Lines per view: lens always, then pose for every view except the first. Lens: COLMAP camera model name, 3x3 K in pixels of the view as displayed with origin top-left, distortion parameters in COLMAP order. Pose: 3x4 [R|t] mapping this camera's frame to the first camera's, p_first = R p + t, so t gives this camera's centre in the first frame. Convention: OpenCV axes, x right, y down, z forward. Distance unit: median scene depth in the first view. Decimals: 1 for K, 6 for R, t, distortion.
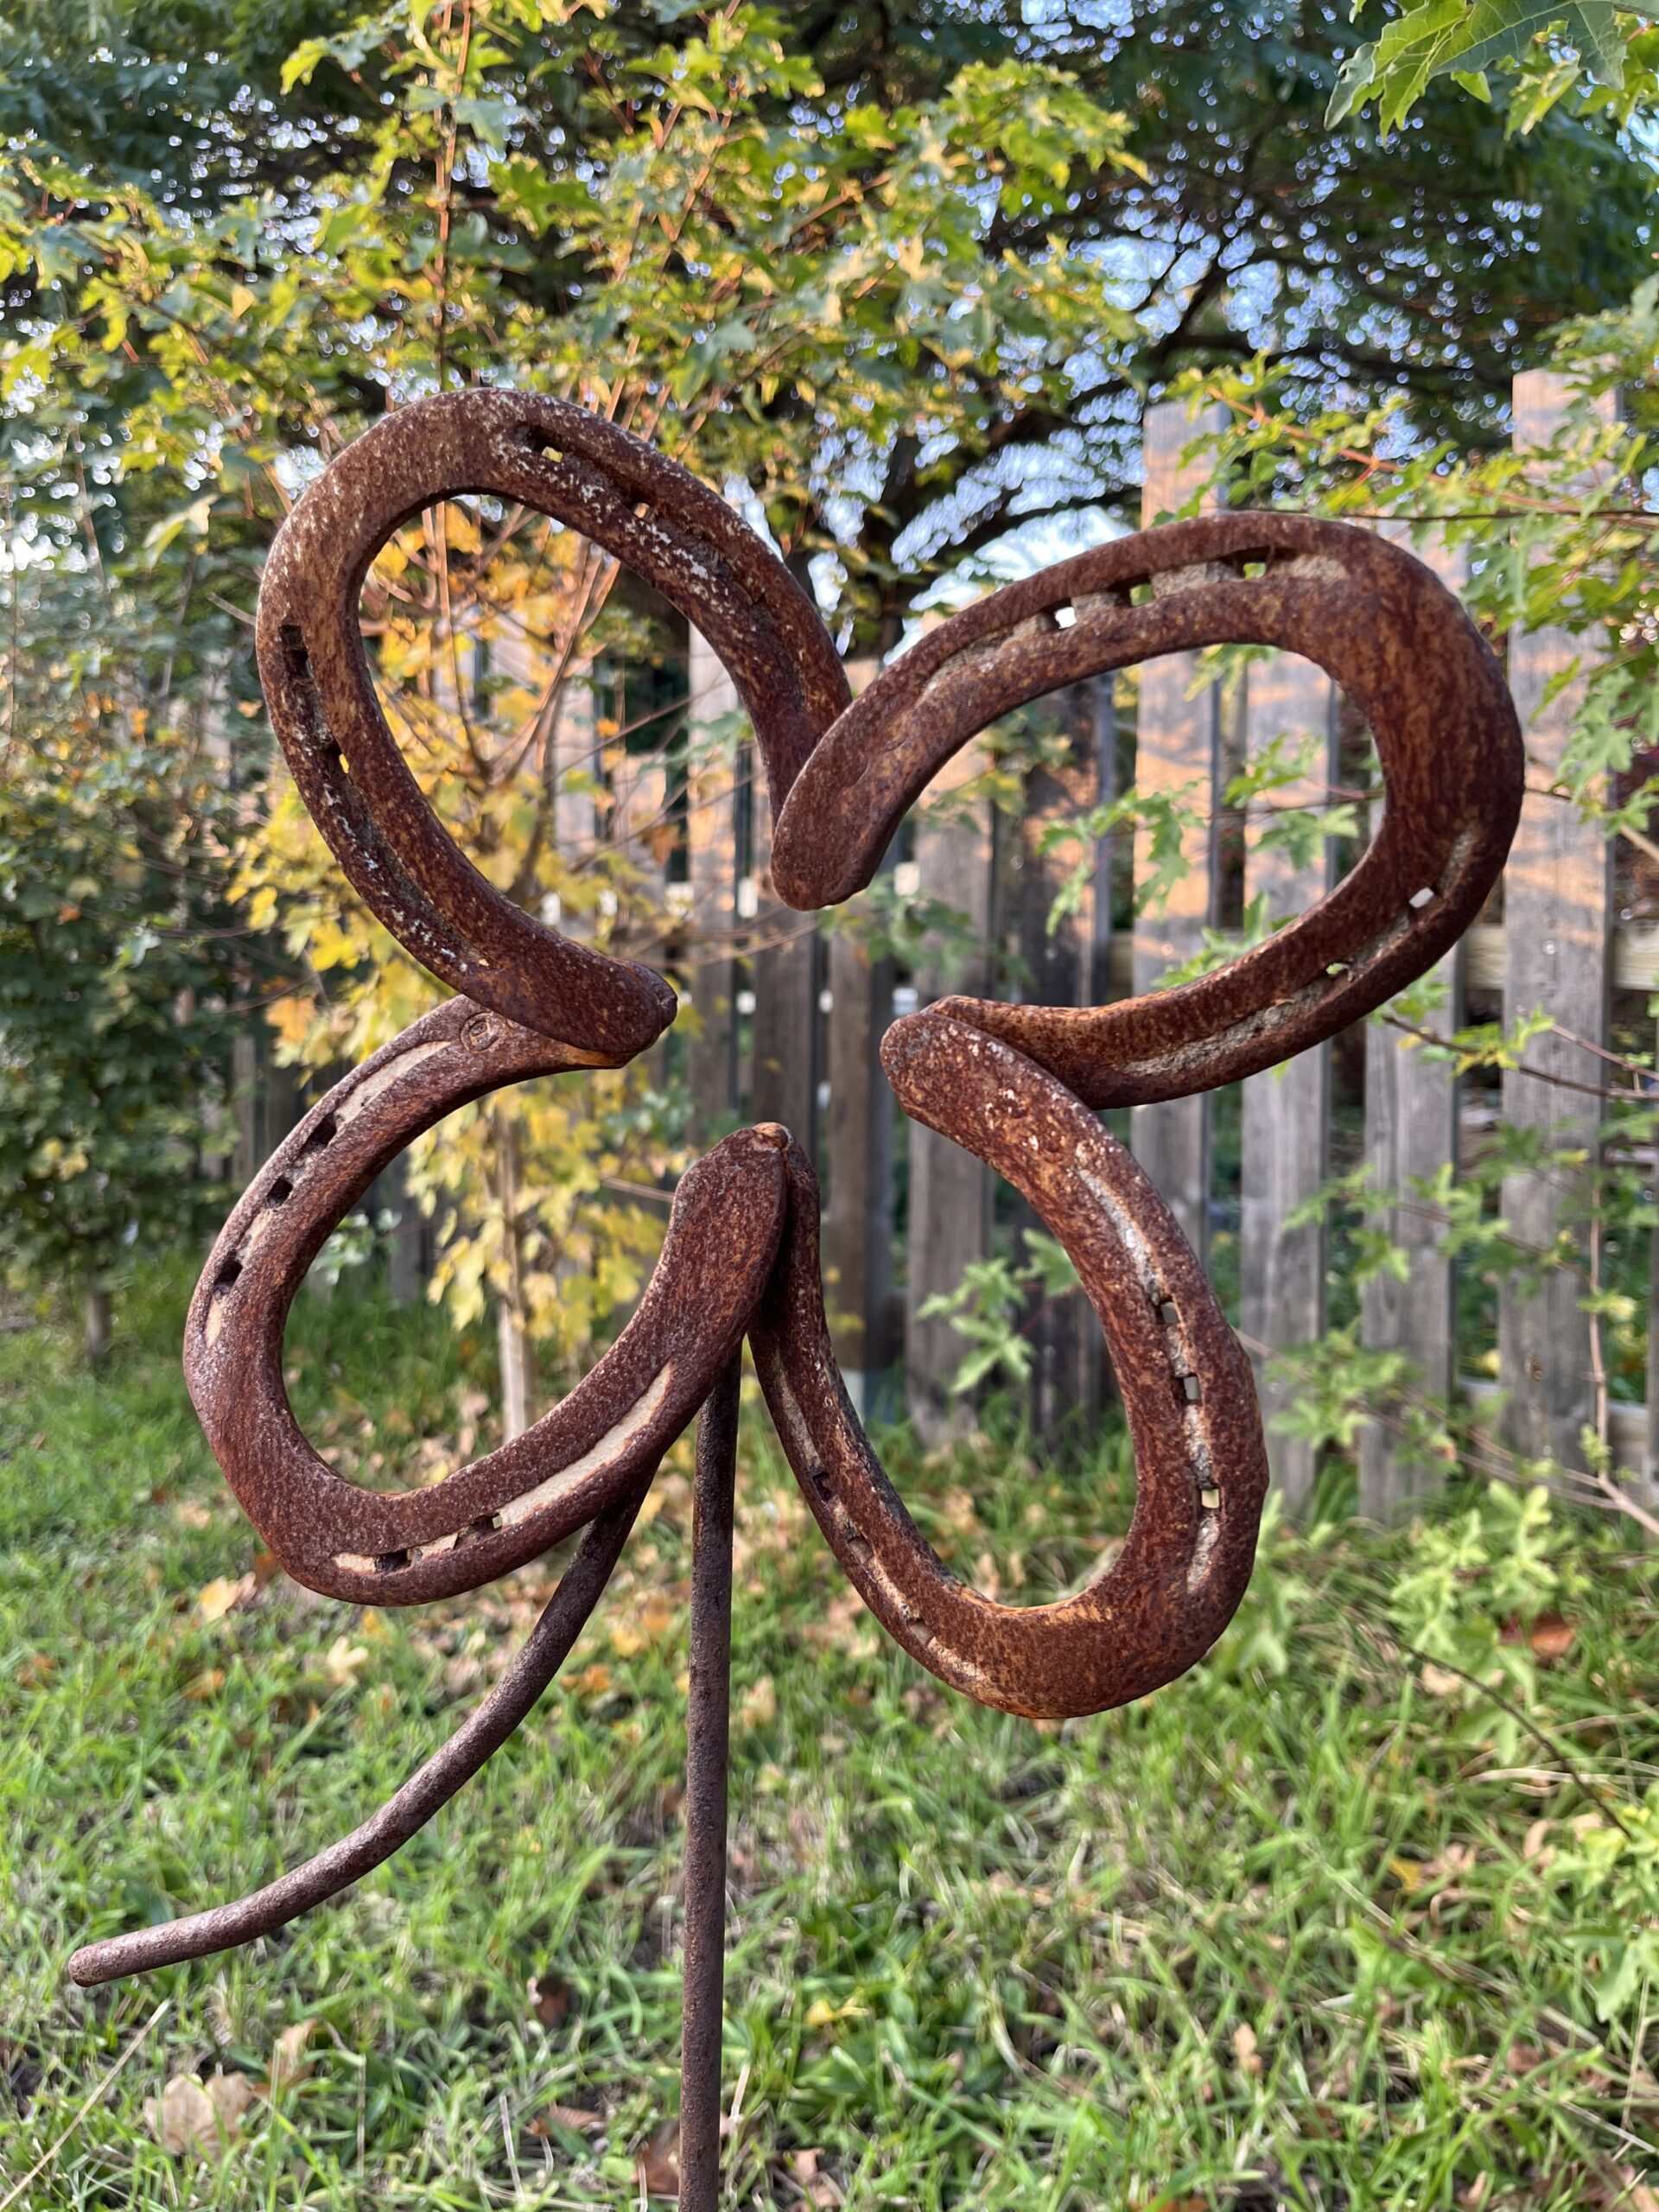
lens RADIAL K [[1720.7, 0, 829.4], [0, 1720.7, 1101.2], [0, 0, 1]] dist [0.020597, -0.037636]
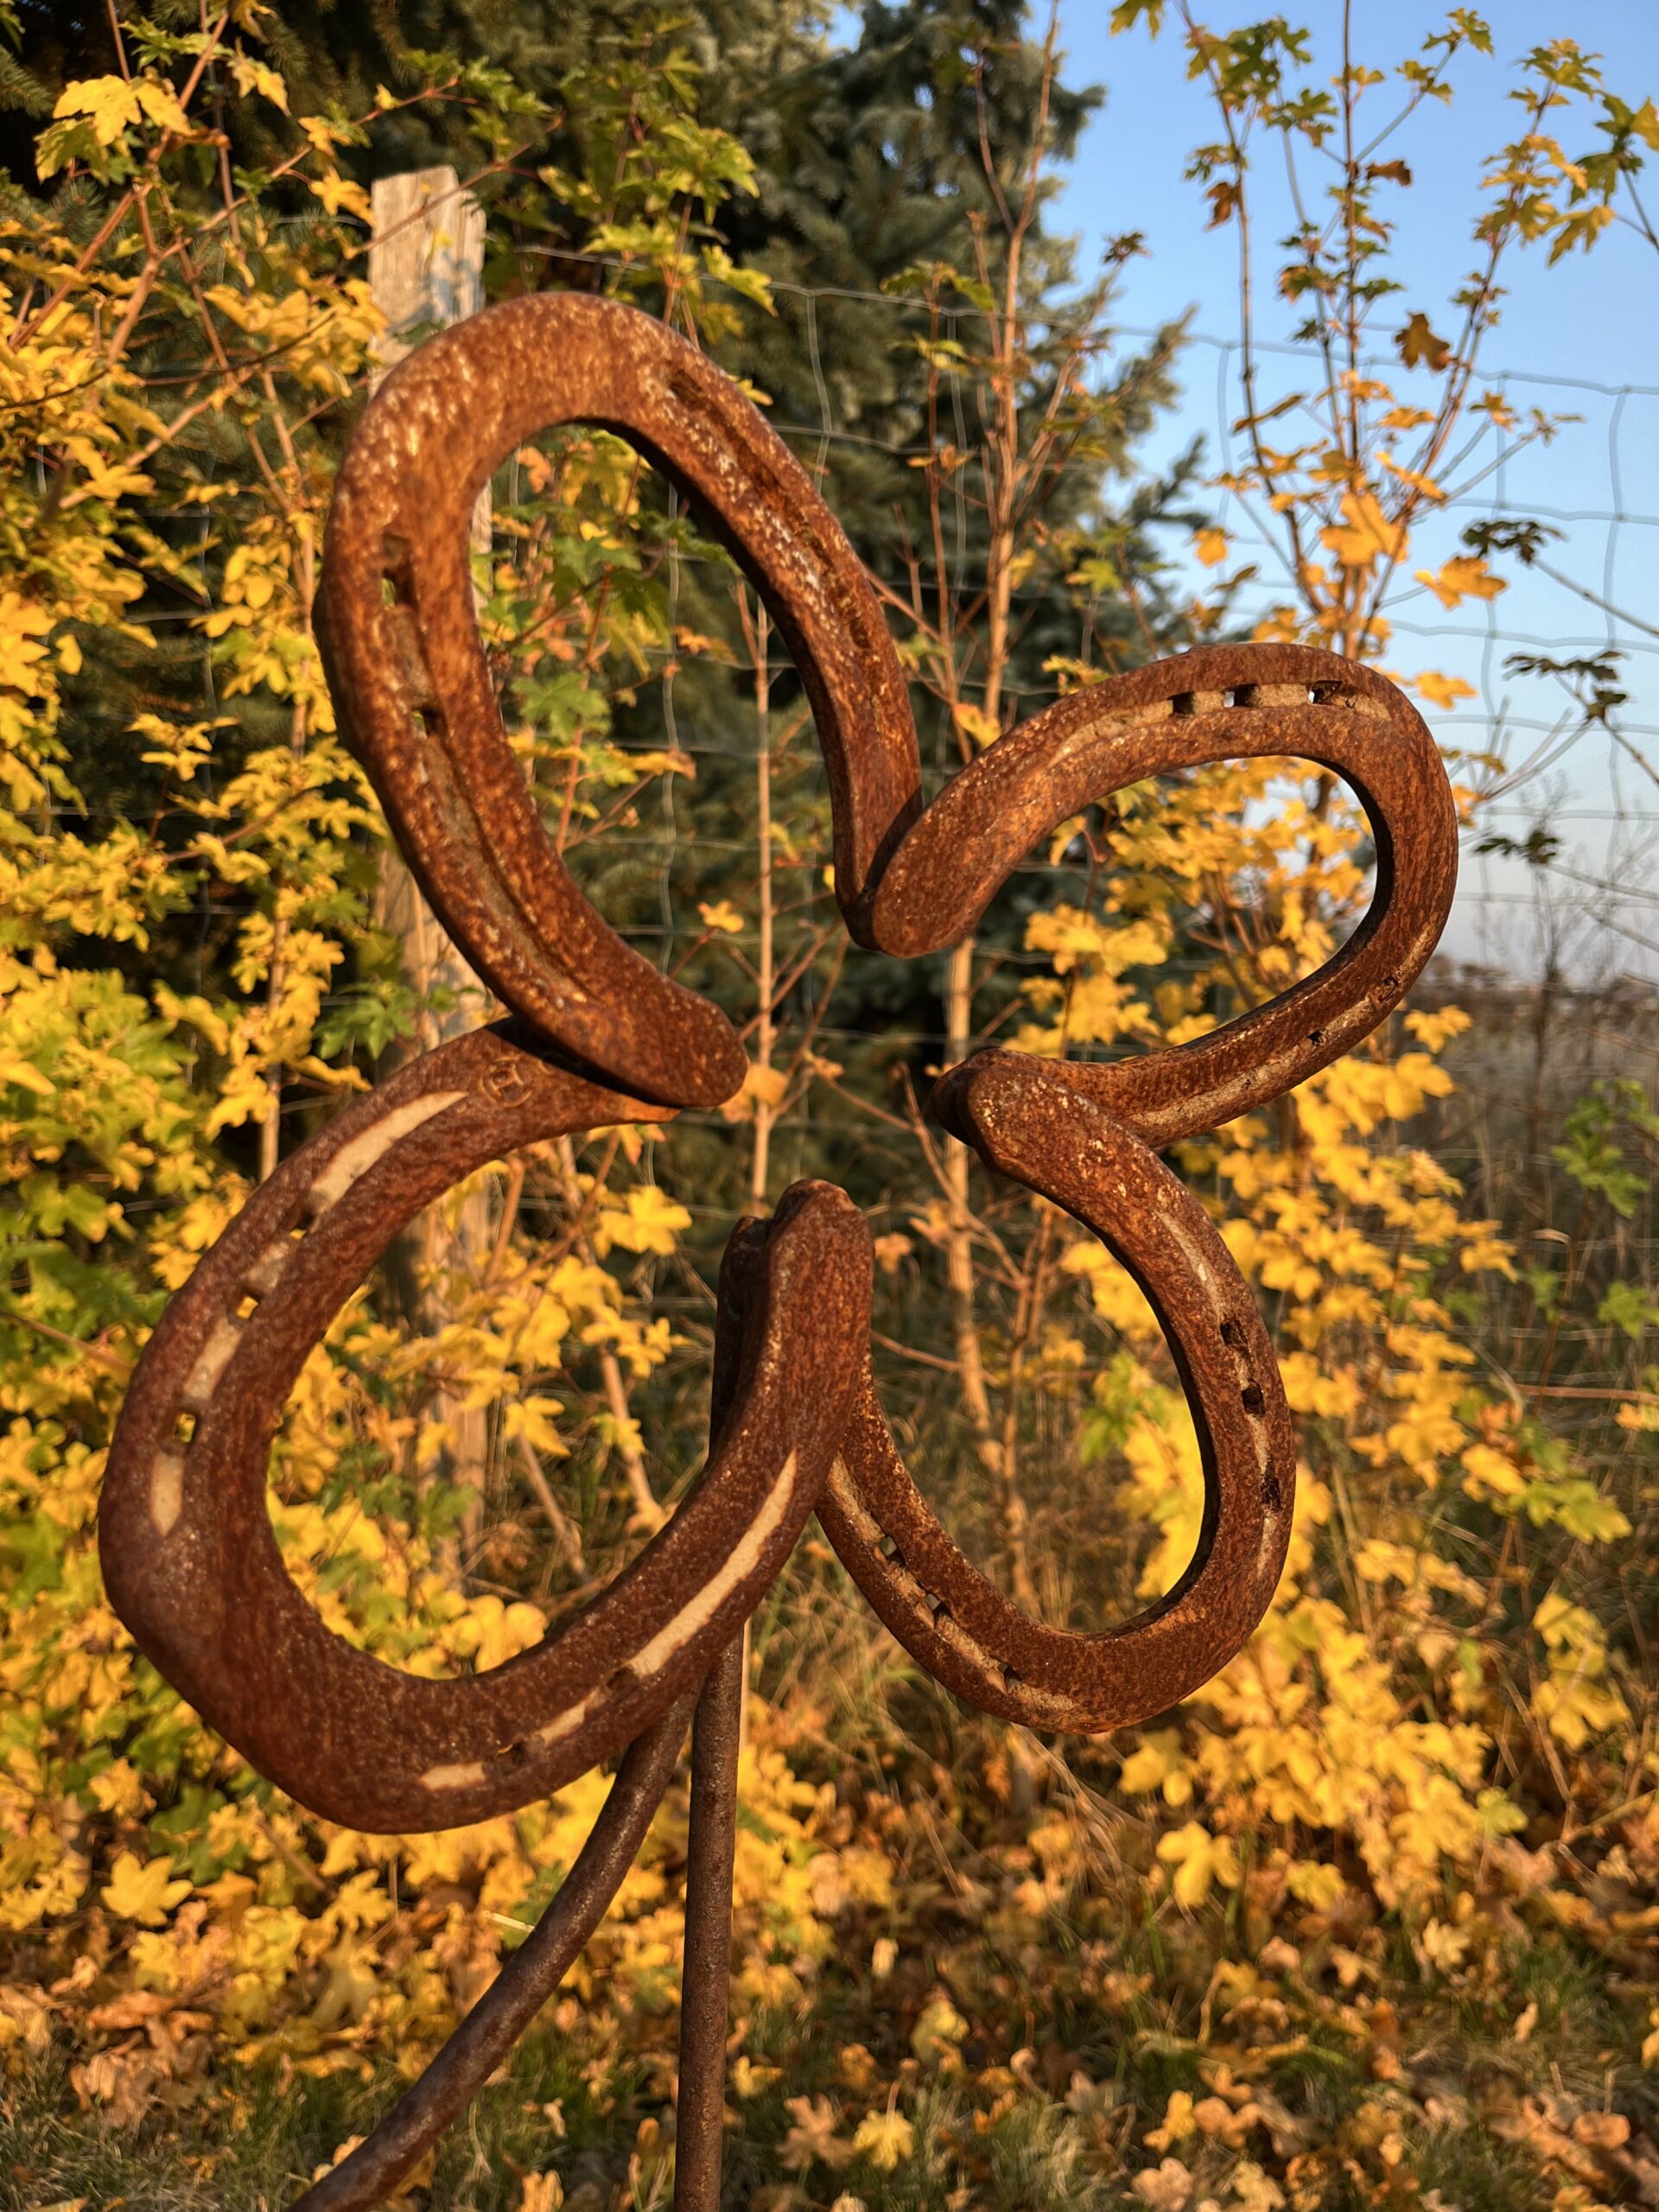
lens RADIAL K [[1720.7, 0, 828.0], [0, 1720.7, 1106.5], [0, 0, 1]] dist [0.020597, -0.037636]
pose [[0.708567, -0.007906, 0.705599, -0.720918], [0.012489, 0.999921, -0.001339, -0.026819], [-0.705533, 0.009761, 0.708610, 0.350521]]
